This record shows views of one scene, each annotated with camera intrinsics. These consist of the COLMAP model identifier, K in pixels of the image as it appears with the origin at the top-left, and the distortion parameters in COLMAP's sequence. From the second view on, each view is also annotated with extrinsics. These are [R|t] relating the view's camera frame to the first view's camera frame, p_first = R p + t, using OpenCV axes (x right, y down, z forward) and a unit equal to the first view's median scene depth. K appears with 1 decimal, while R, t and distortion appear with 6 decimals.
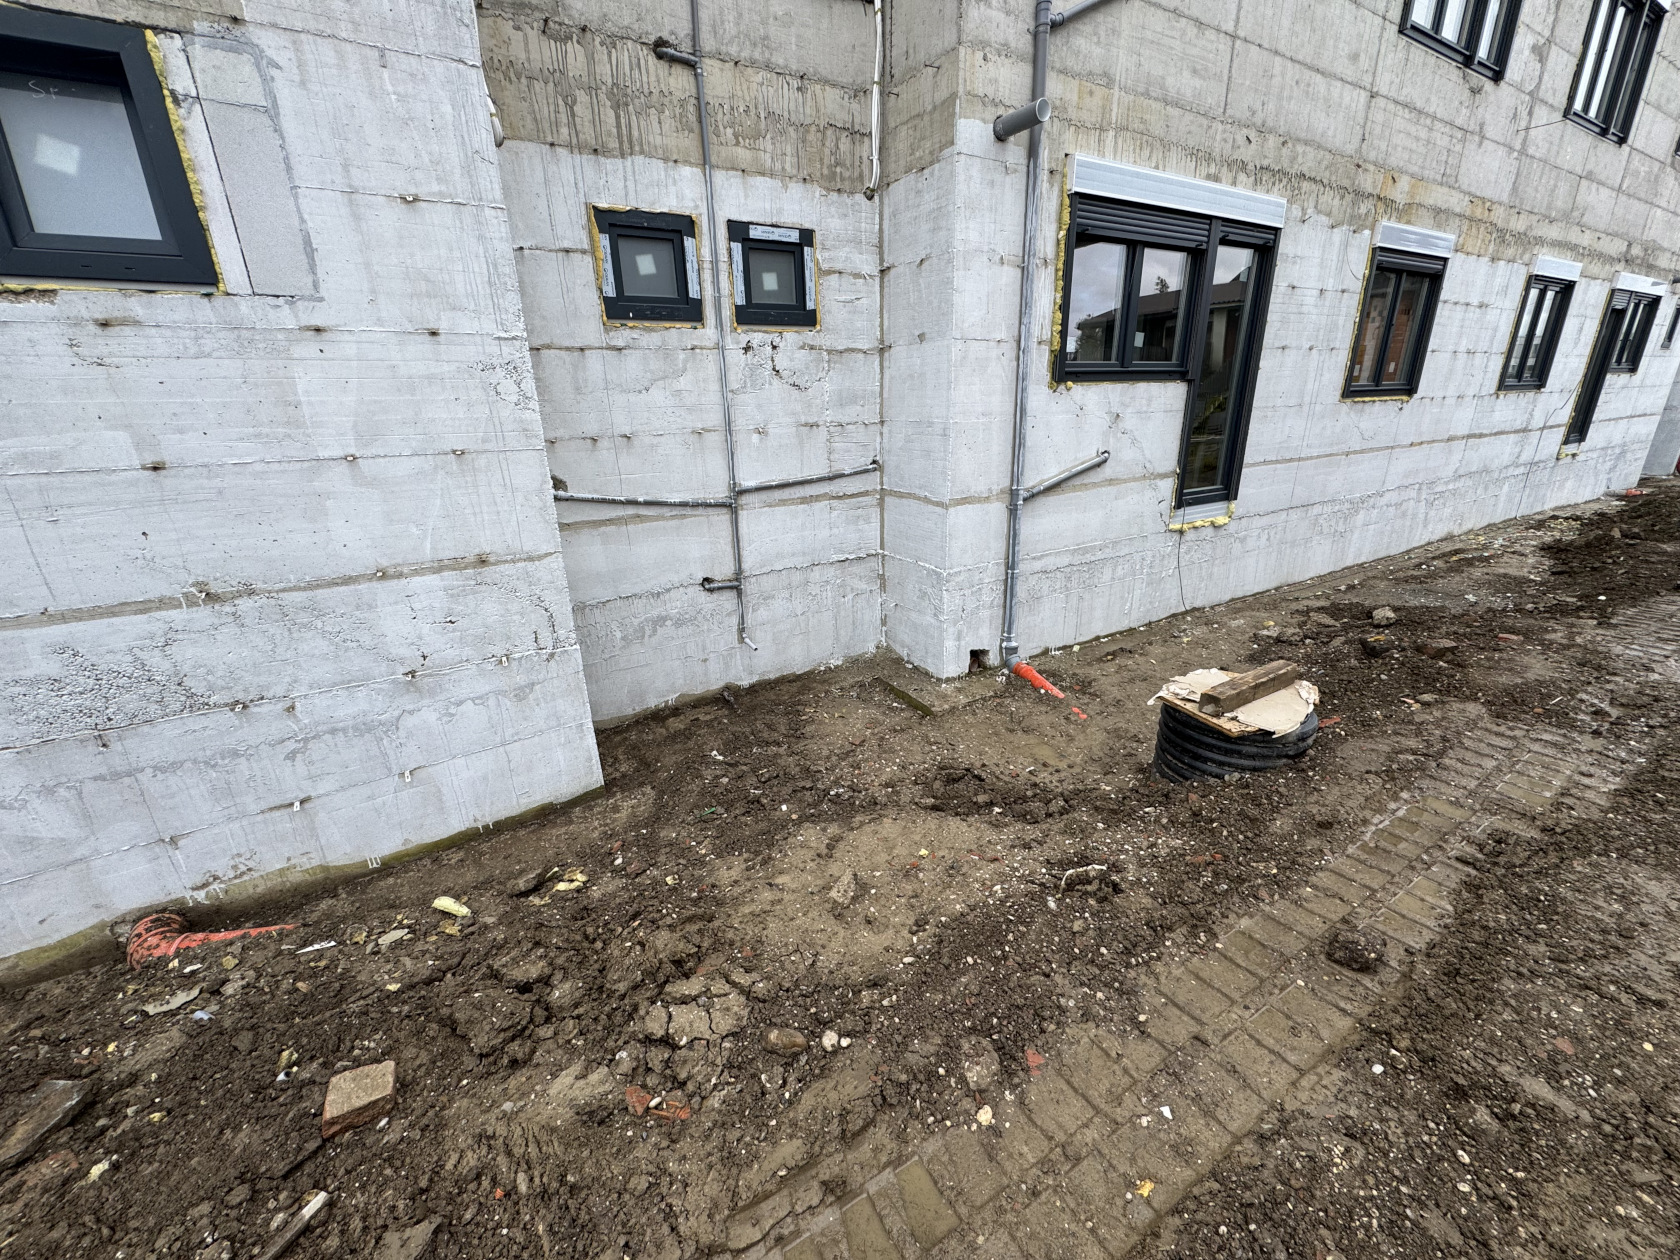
lens RADIAL K [[664.8, 0, 829.7], [0, 664.8, 627.1], [0, 0, 1]] dist [-0.003744, -0.000127]
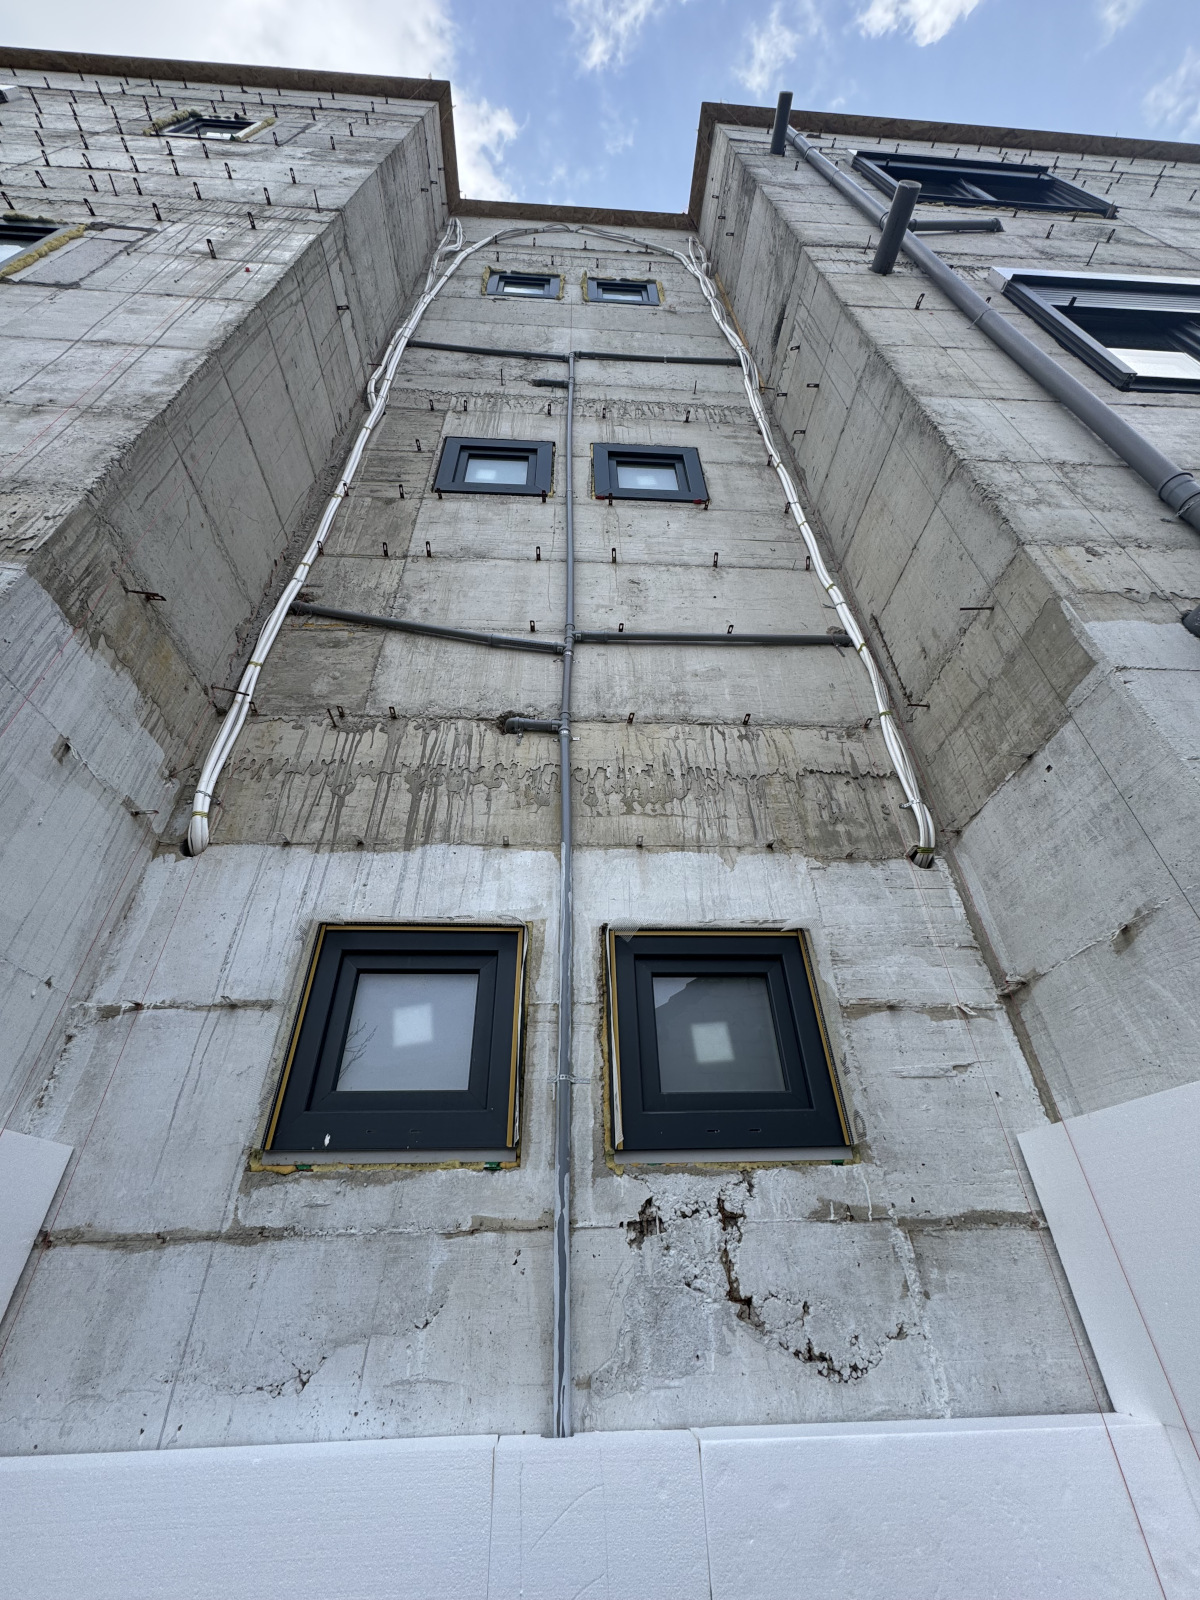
lens RADIAL K [[633.1, 0, 598.8], [0, 633.1, 798.5], [0, 0, 1]] dist [-0.003744, -0.000127]
pose [[0.890821, -0.258715, -0.373503, 0.037539], [-0.152847, 0.603501, -0.782575, -0.315421], [0.427873, 0.754223, 0.498068, 0.710629]]
